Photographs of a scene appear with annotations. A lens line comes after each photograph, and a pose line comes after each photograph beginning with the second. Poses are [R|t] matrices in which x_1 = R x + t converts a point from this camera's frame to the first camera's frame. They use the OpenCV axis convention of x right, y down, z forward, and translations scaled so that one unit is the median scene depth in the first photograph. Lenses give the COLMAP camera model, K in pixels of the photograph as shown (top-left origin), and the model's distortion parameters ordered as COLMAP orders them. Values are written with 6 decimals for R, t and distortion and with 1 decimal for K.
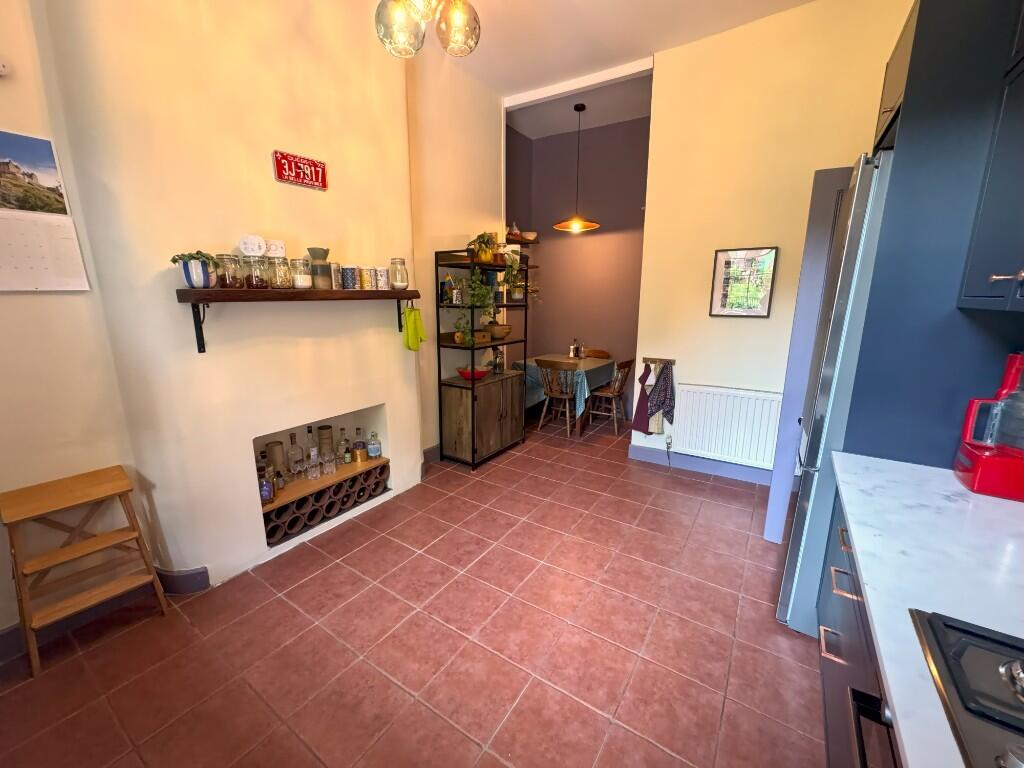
lens RADIAL K [[405.5, 0, 512.0], [0, 405.5, 384.0], [0, 0, 1]] dist [-0.007405, 0.000303]
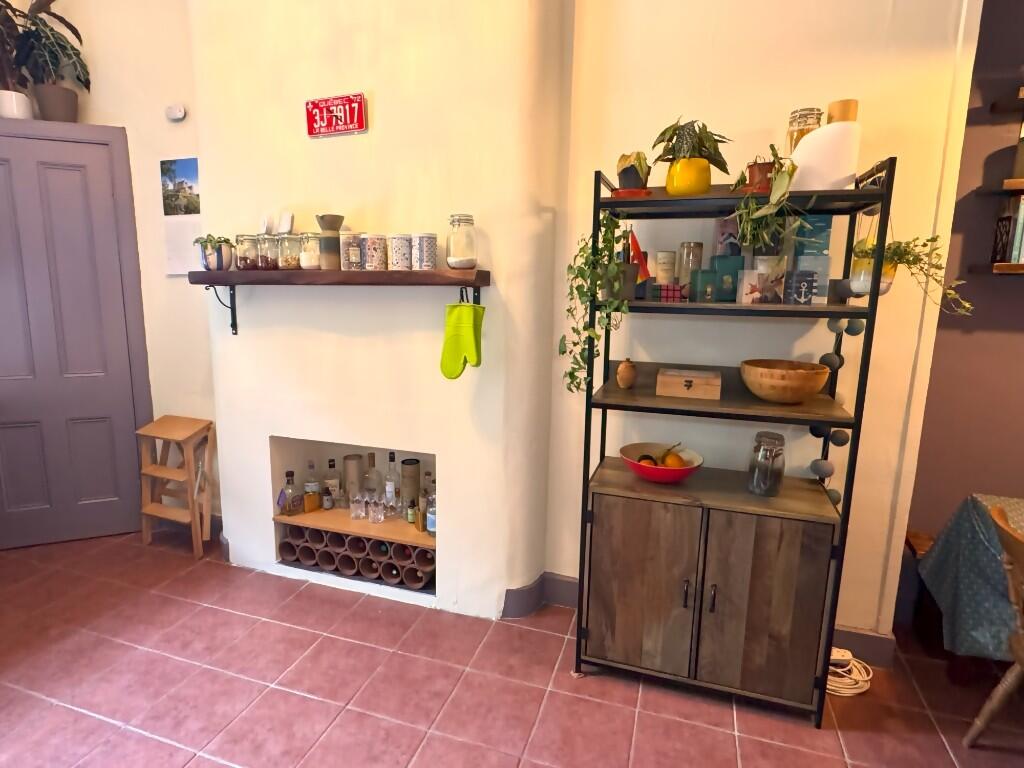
lens RADIAL K [[567.6, 0, 504.8], [0, 567.6, 383.5], [0, 0, 1]] dist [-0.006091, -0.001516]
pose [[0.253383, 0.170383, -0.952243, 0.643343], [-0.213123, 0.970012, 0.116853, -0.225678], [0.943597, 0.173336, 0.282097, 1.060538]]
